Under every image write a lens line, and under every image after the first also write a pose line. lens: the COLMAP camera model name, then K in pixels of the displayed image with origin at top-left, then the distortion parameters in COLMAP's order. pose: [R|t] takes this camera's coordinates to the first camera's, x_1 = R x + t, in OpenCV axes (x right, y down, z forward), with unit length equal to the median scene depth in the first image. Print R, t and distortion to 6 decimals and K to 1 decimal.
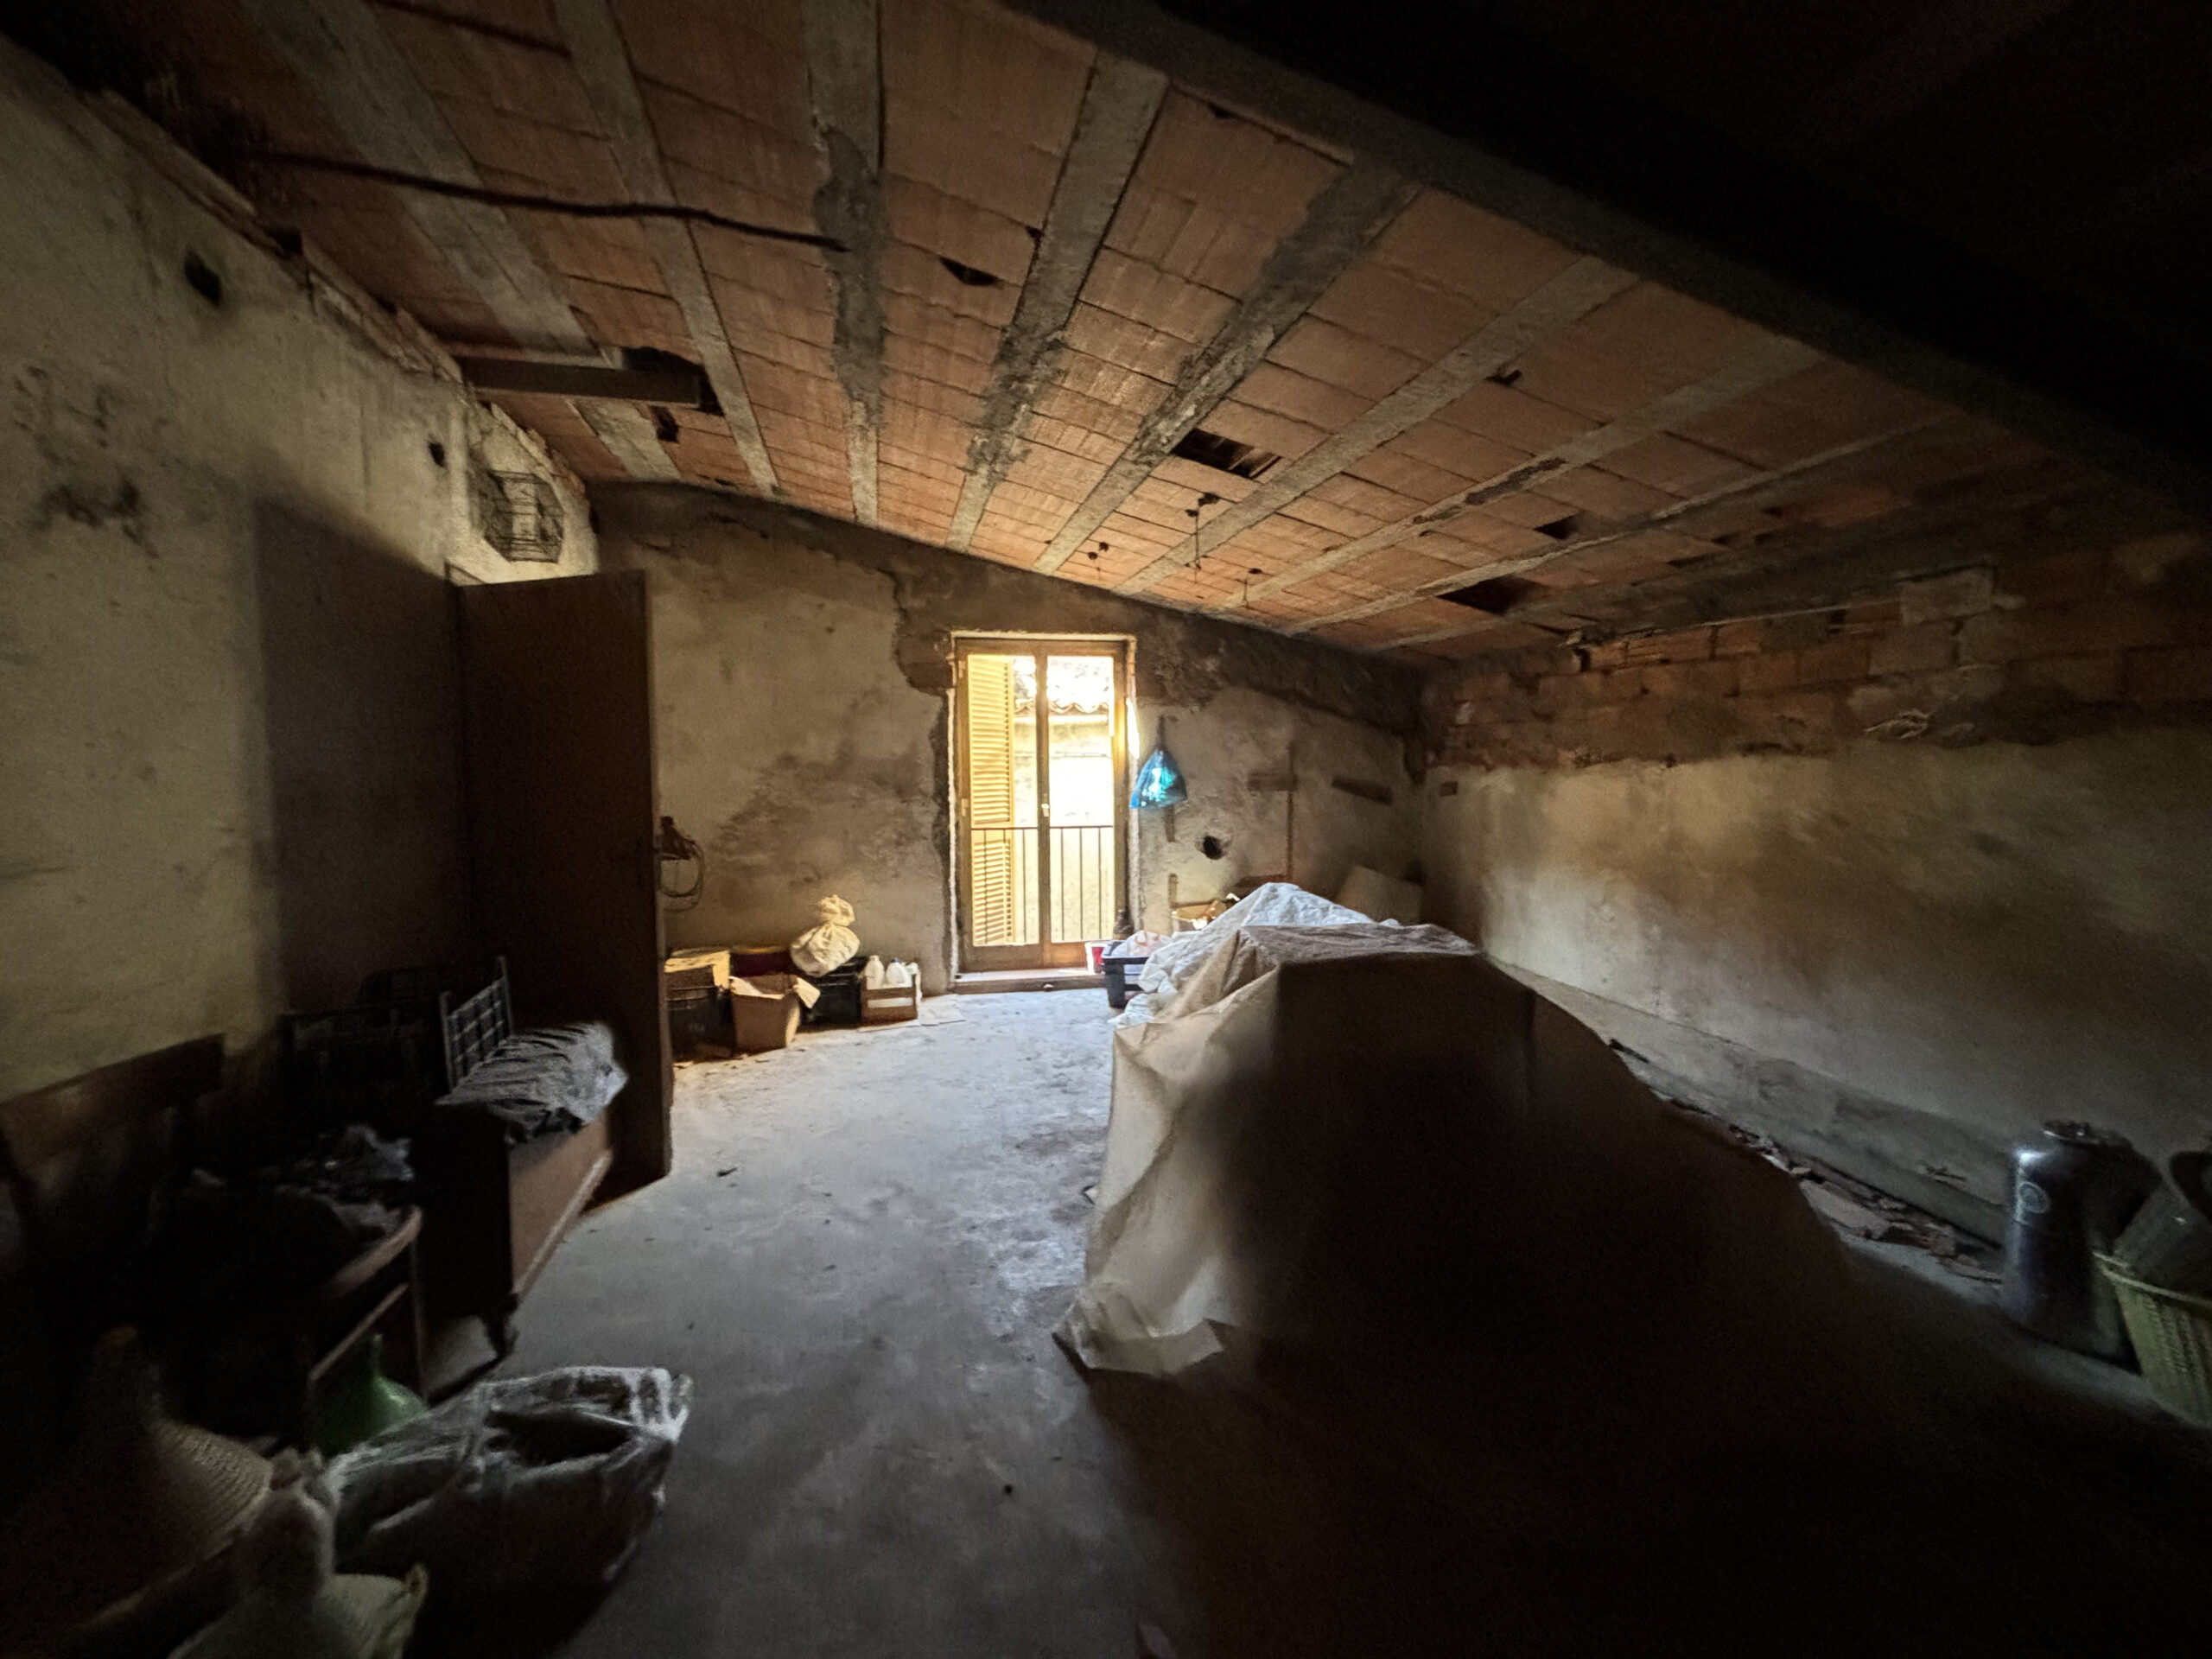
lens RADIAL K [[890.8, 0, 1111.5], [0, 890.8, 827.3], [0, 0, 1]] dist [0.000547, -0.000815]
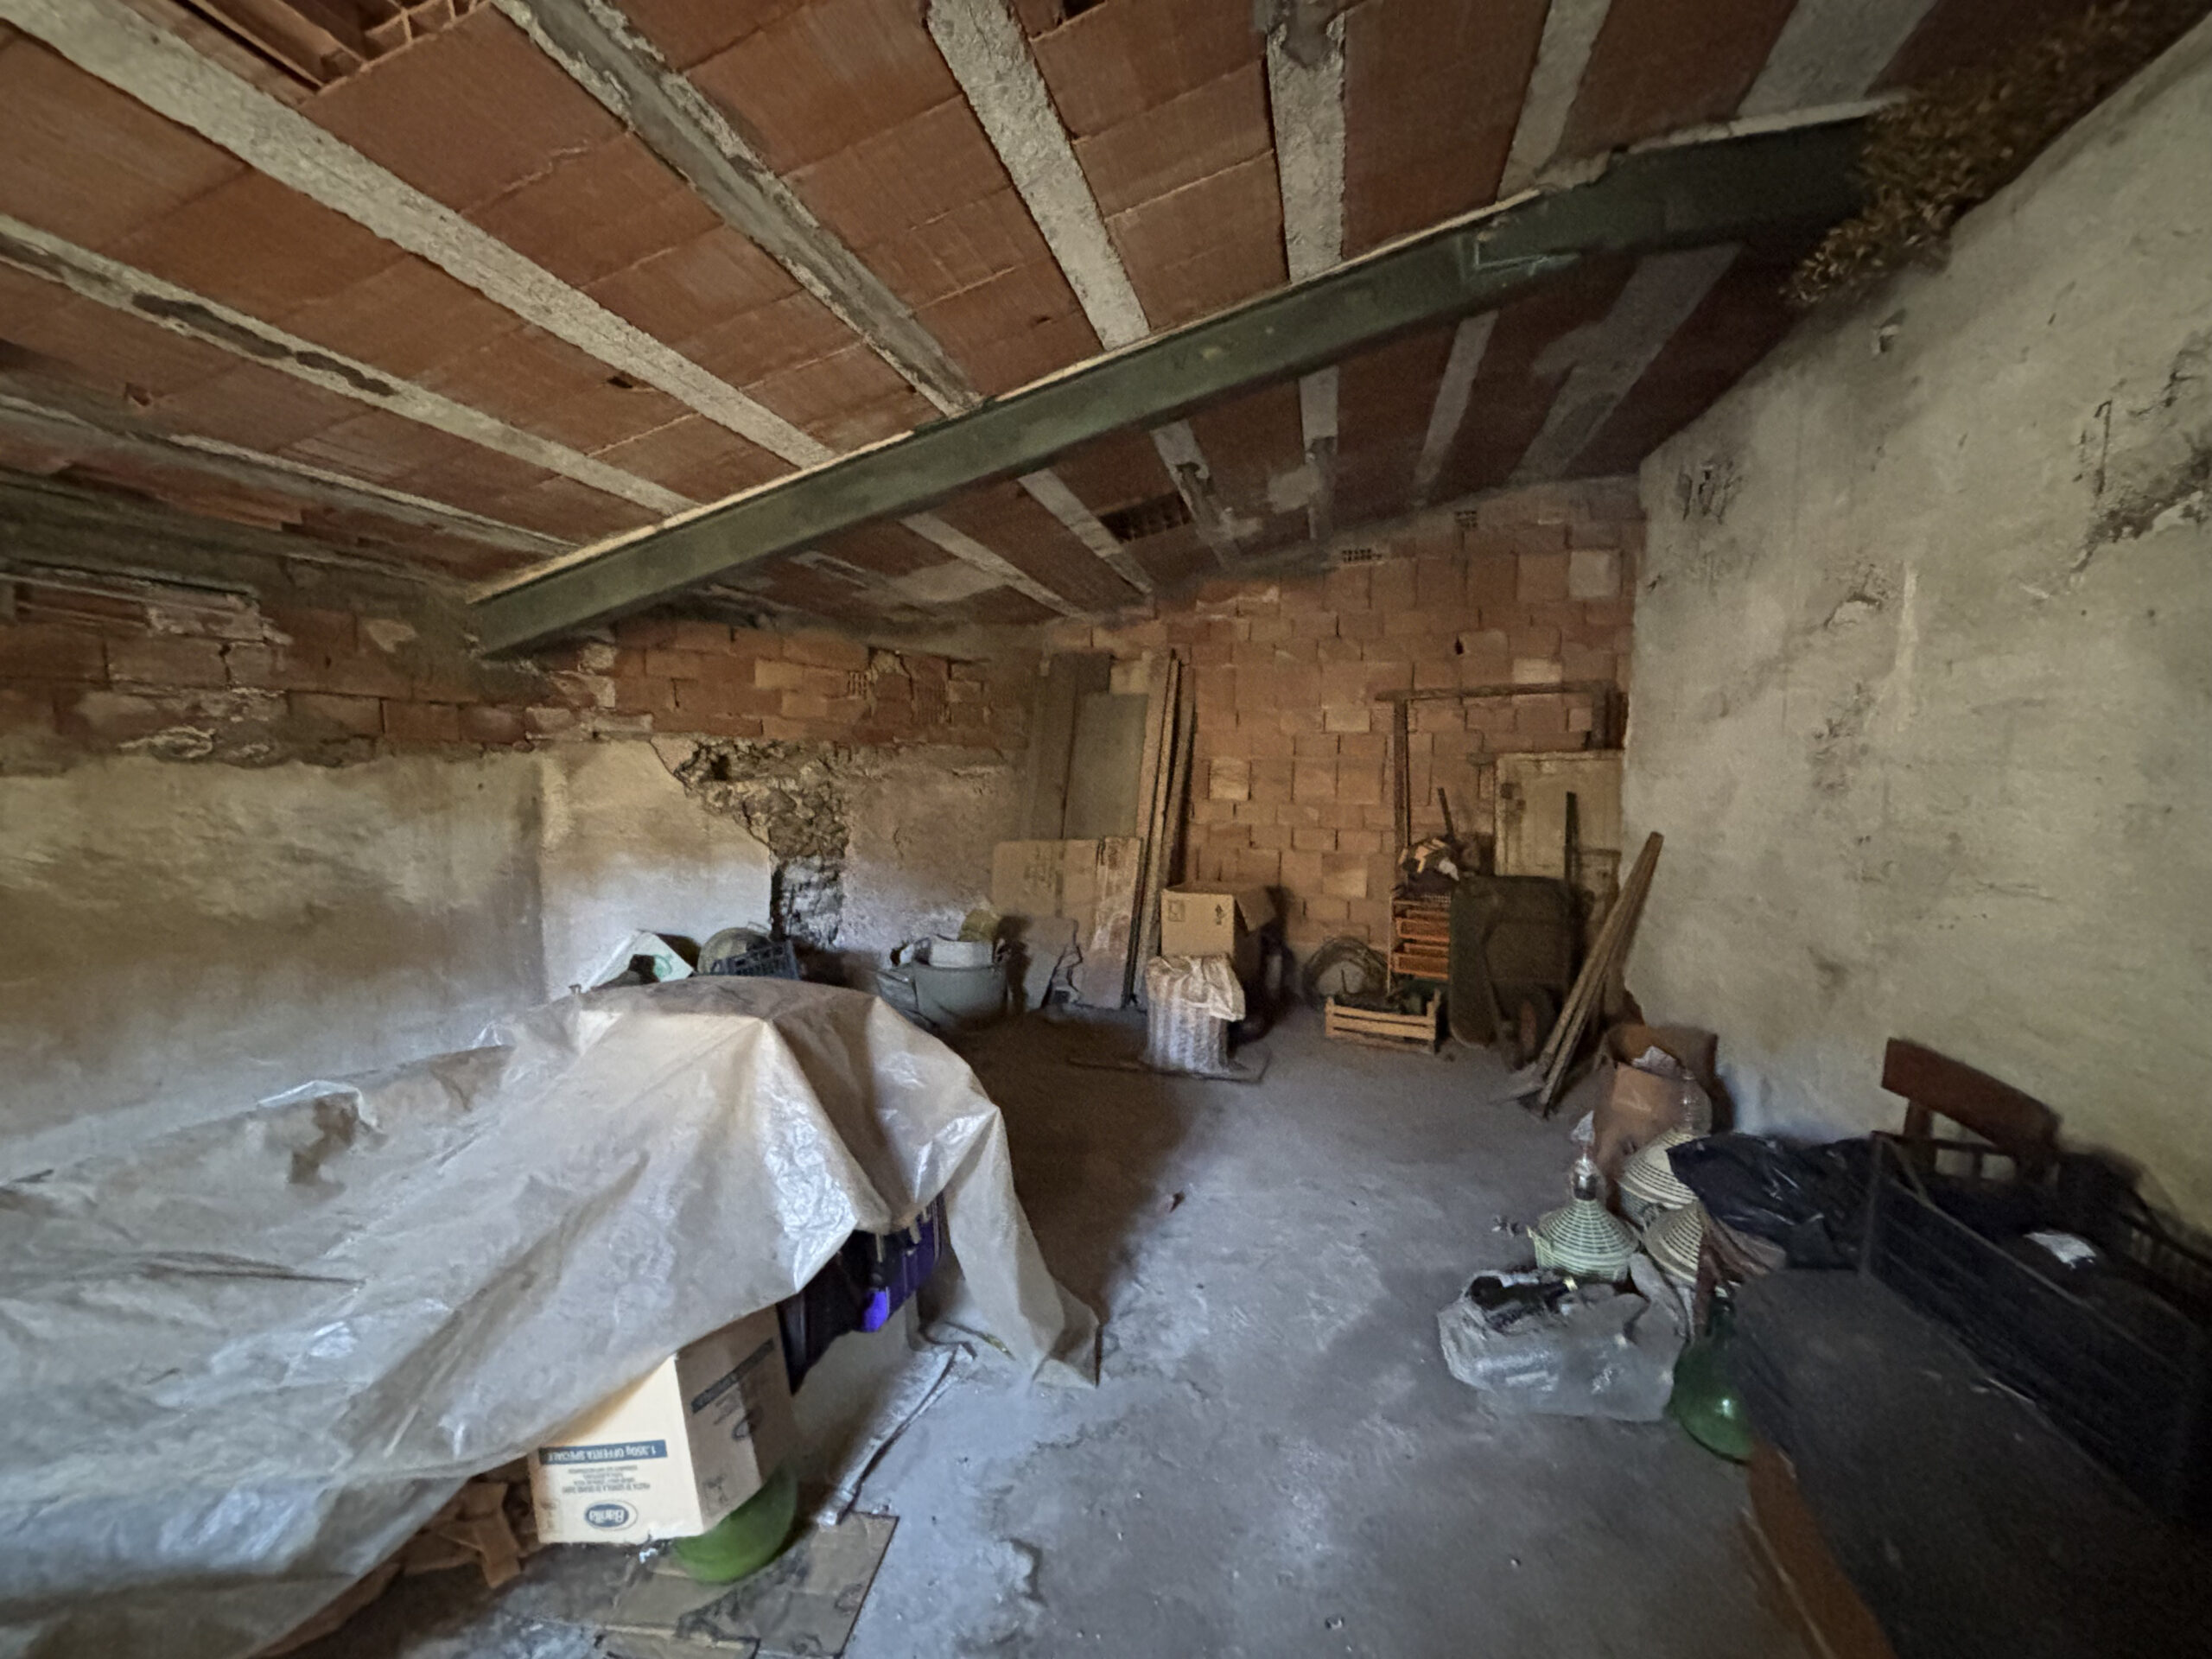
lens RADIAL K [[890.8, 0, 1108.7], [0, 890.8, 828.5], [0, 0, 1]] dist [0.000547, -0.000815]
pose [[-0.875272, -0.038098, 0.482129, -0.422274], [0.028462, 0.991107, 0.129988, -0.126627], [-0.482793, 0.127497, -0.866403, 1.428967]]
